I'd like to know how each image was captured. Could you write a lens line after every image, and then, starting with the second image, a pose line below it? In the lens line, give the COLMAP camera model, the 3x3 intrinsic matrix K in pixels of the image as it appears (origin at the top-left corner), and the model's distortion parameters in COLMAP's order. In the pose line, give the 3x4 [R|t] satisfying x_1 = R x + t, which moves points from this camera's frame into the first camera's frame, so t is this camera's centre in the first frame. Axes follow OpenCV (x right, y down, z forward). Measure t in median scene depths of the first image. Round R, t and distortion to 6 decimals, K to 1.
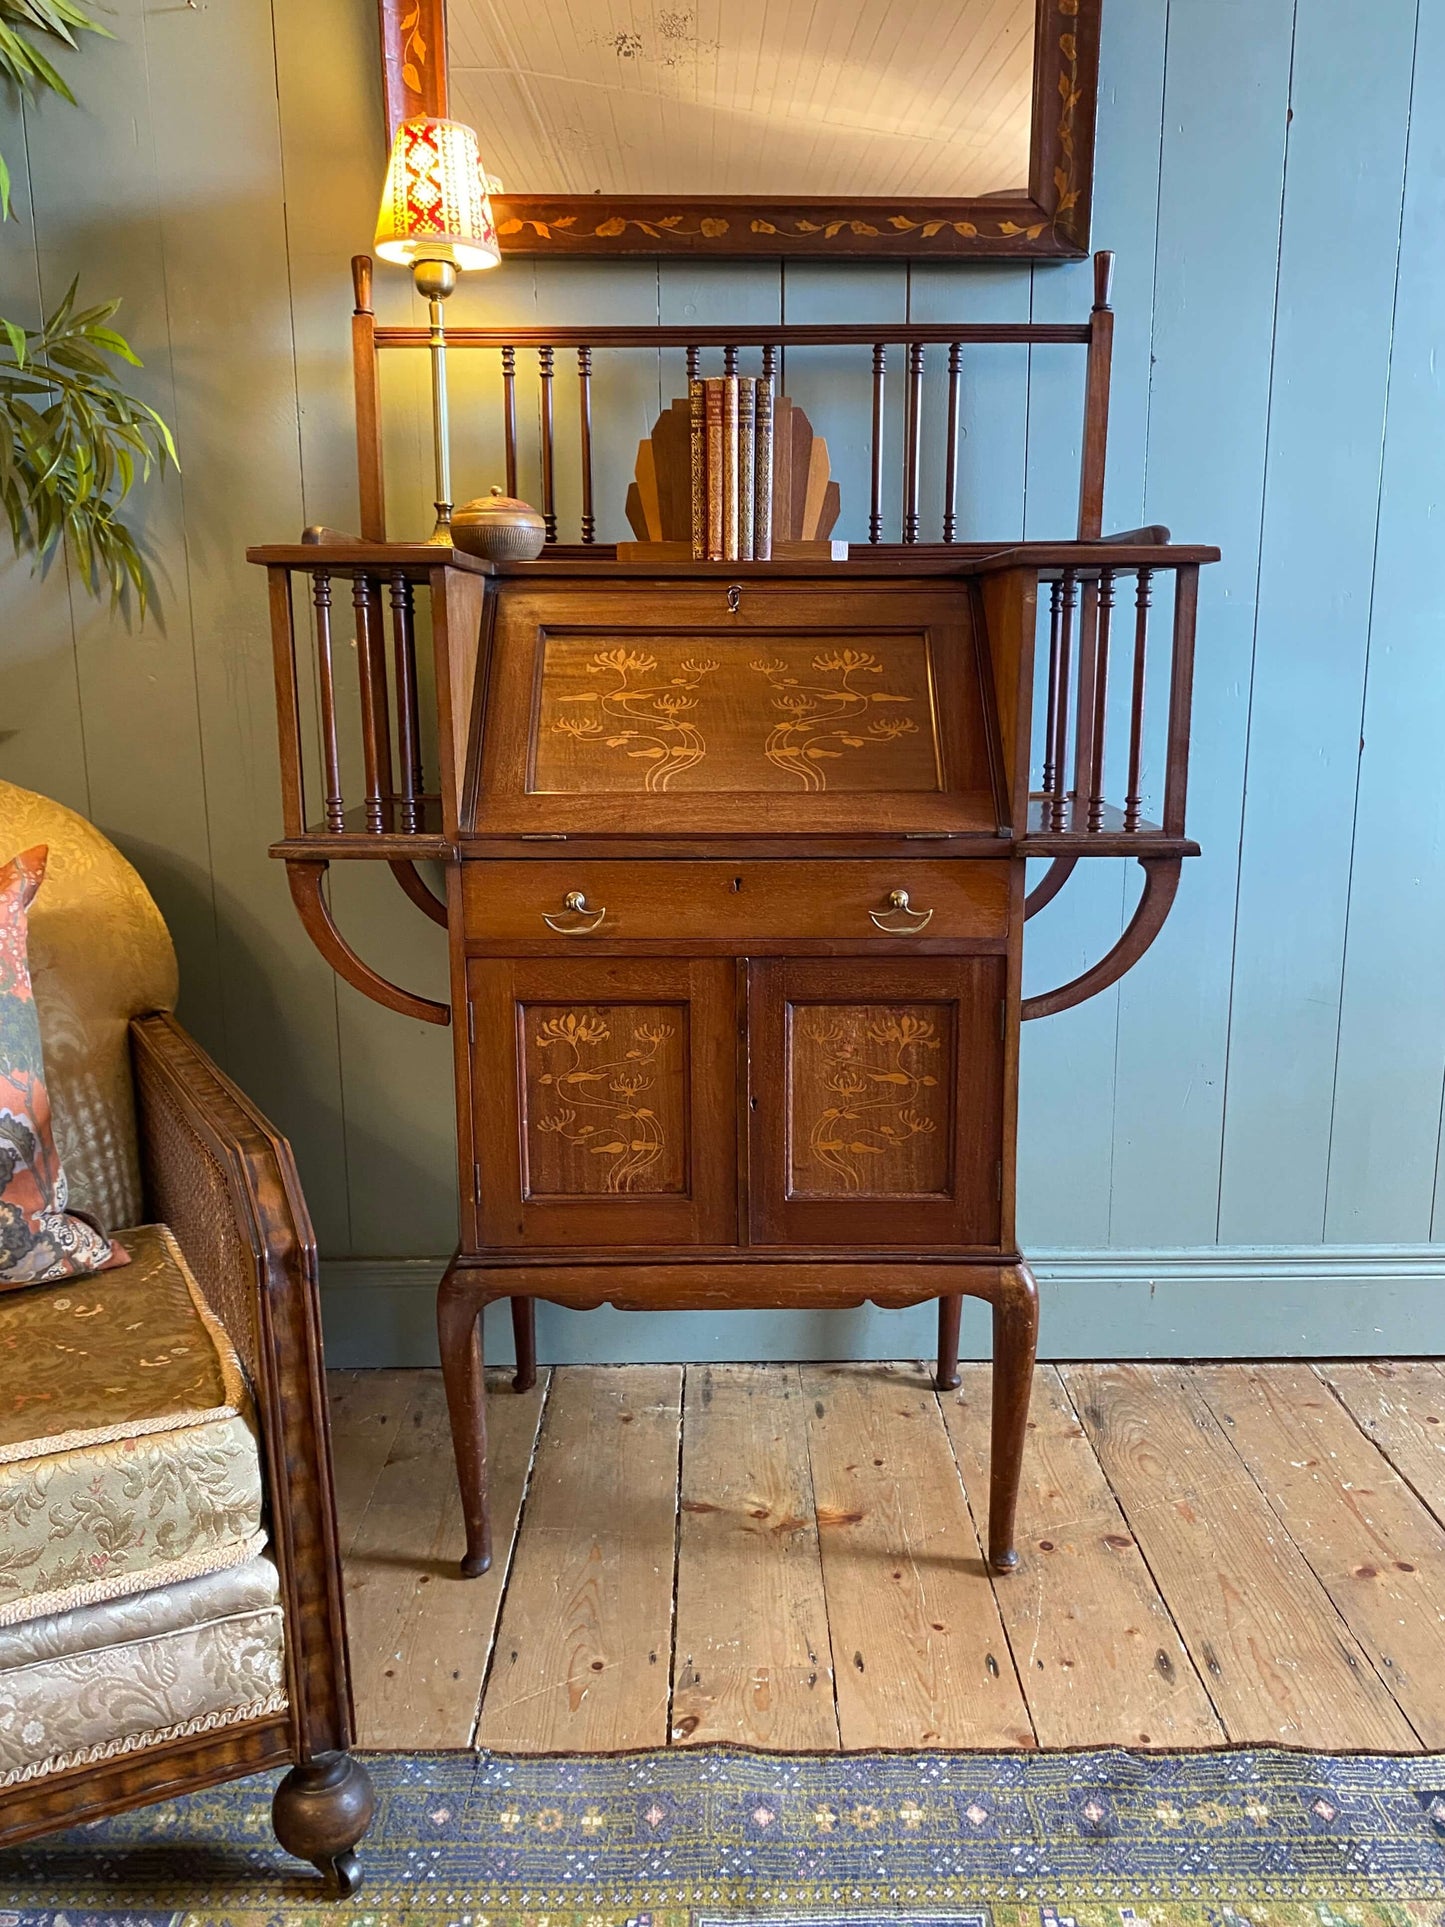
lens RADIAL K [[1535.3, 0, 733.9], [0, 1535.3, 966.1], [0, 0, 1]] dist [0.052302, -0.054577]
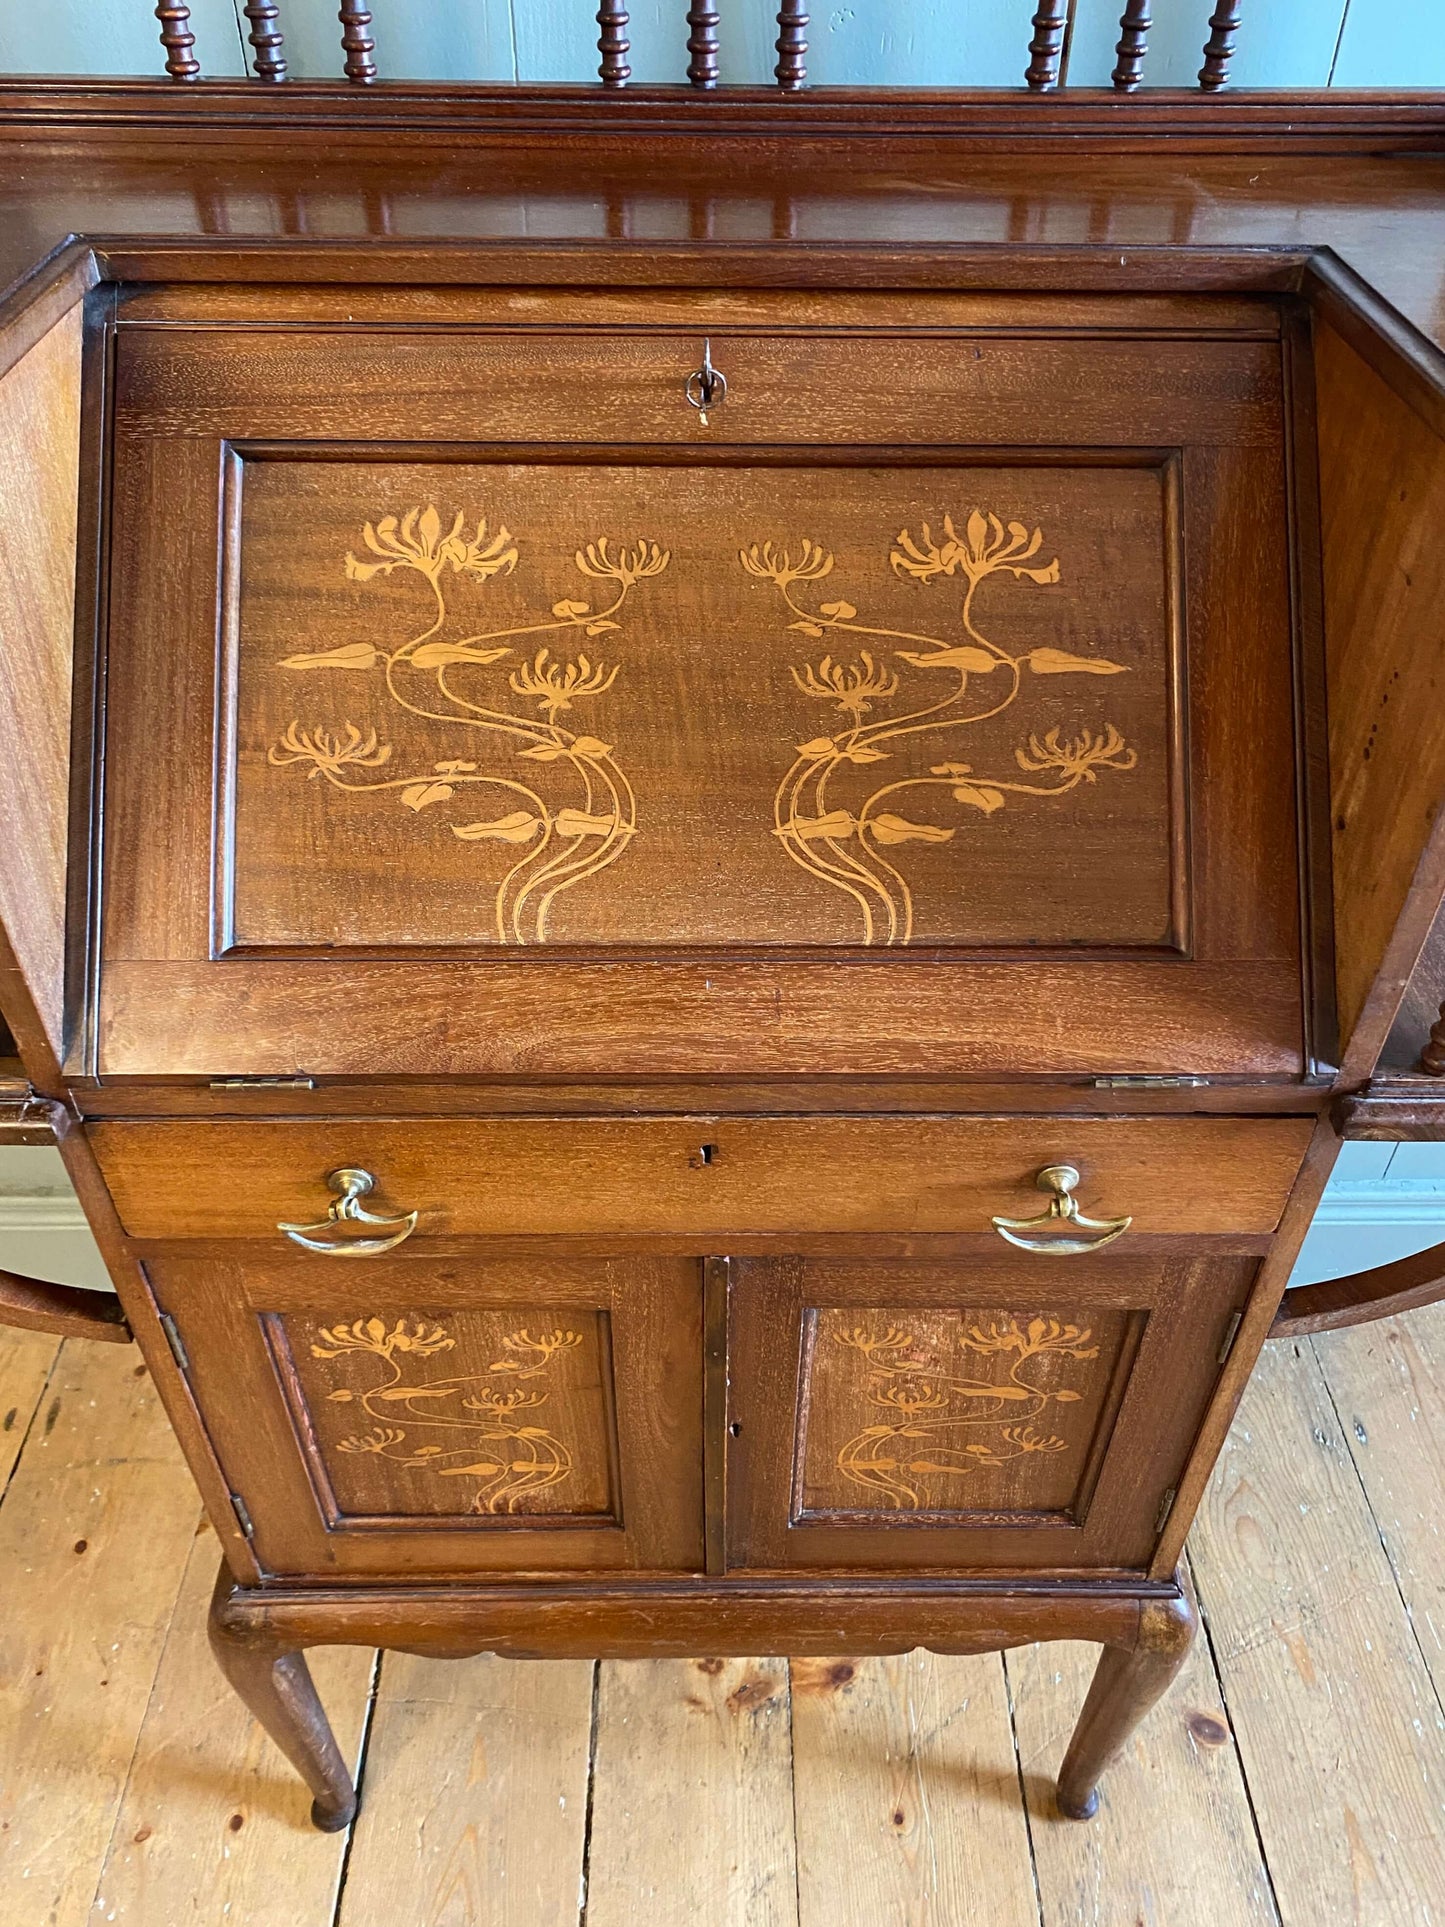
lens RADIAL K [[1451.7, 0, 727.8], [0, 1451.7, 927.0], [0, 0, 1]] dist [0.096331, -0.172382]
pose [[0.999867, 0.006814, 0.014798, 0.001464], [-0.012910, 0.885448, 0.464558, -0.302641], [-0.009938, -0.464688, 0.885419, 0.627905]]
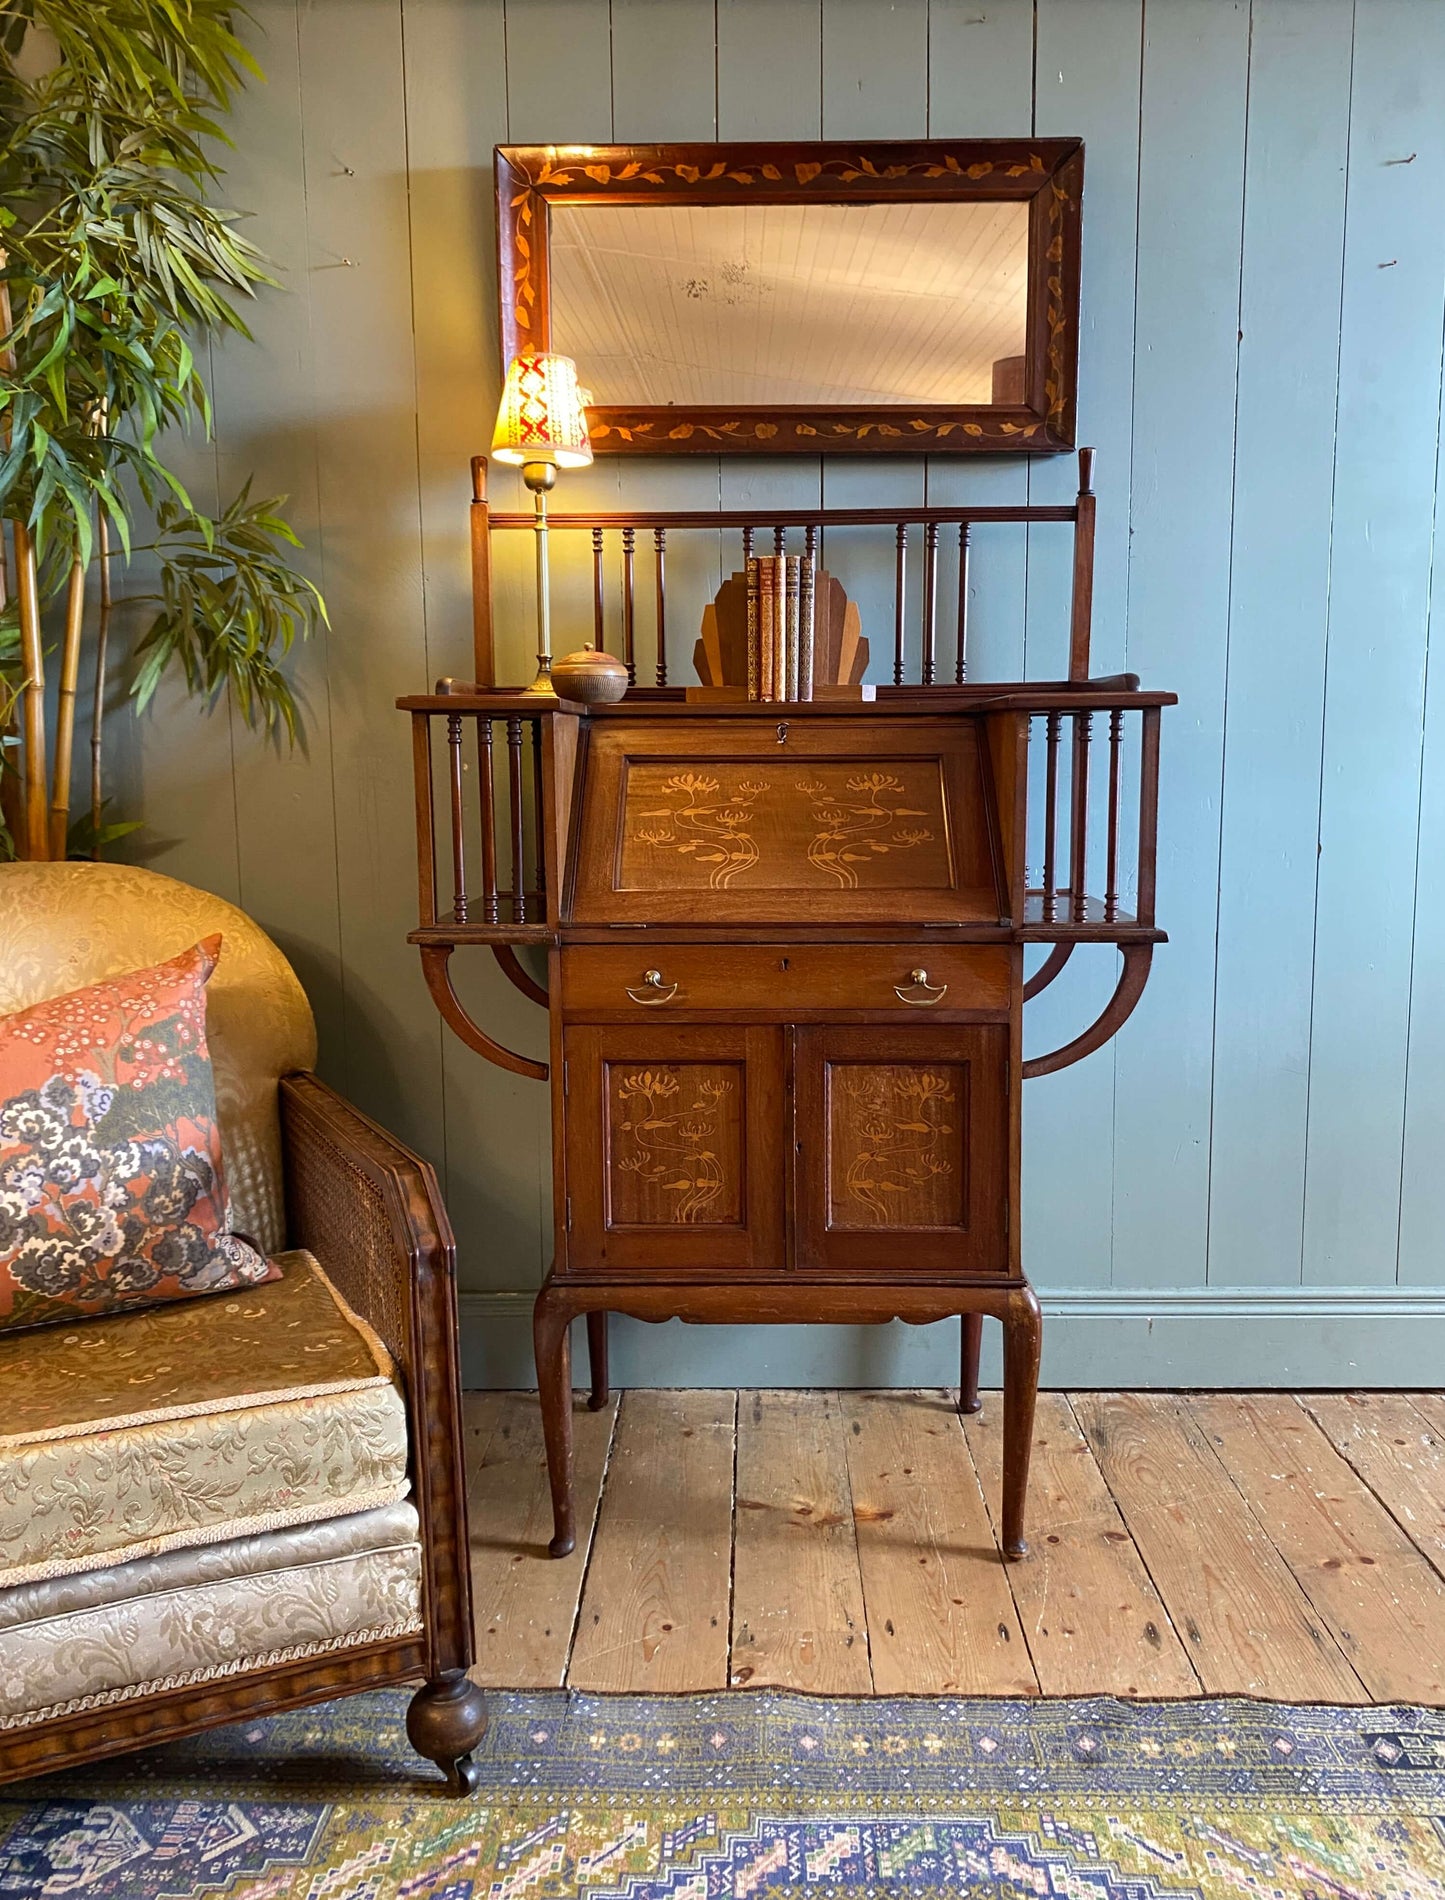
lens RADIAL K [[1488.4, 0, 734.2], [0, 1488.4, 945.7], [0, 0, 1]] dist [0.073970, -0.081096]
pose [[0.999624, 0.000631, -0.027425, -0.005796], [-0.002655, 0.997265, -0.073854, 0.018241], [0.027303, 0.073899, 0.996892, -0.173423]]
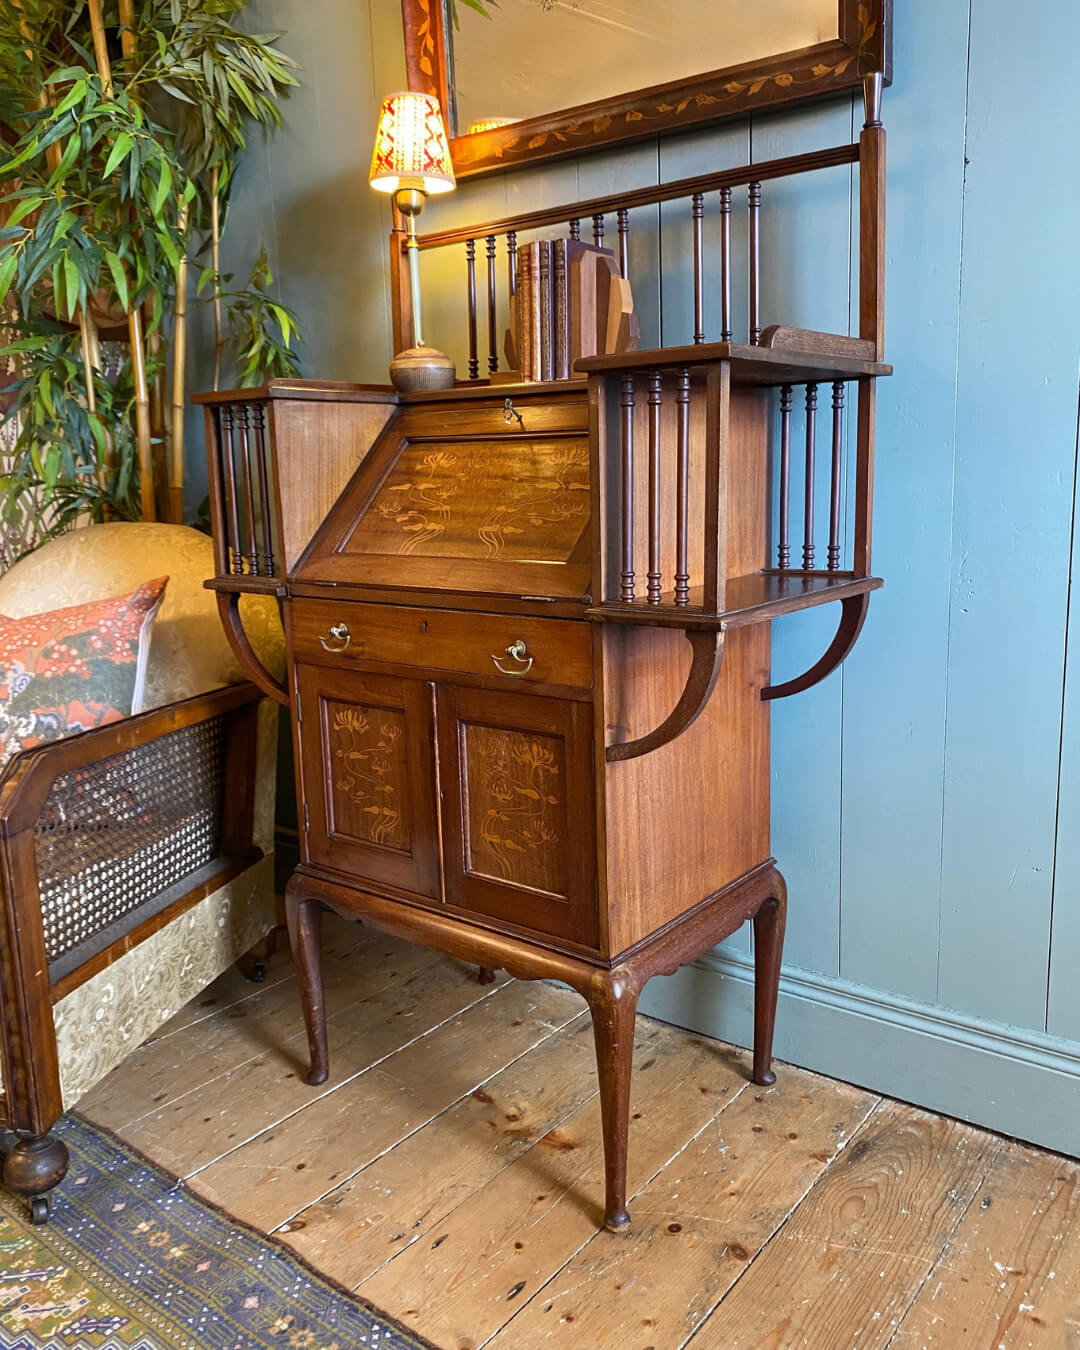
lens RADIAL K [[1110.6, 0, 536.4], [0, 1110.6, 669.2], [0, 0, 1]] dist [0.023688, -0.006018]
pose [[0.779698, 0.097116, -0.618578, 0.651073], [-0.106163, 0.994100, 0.022257, -0.046469], [0.617090, 0.048317, 0.785408, 0.297383]]
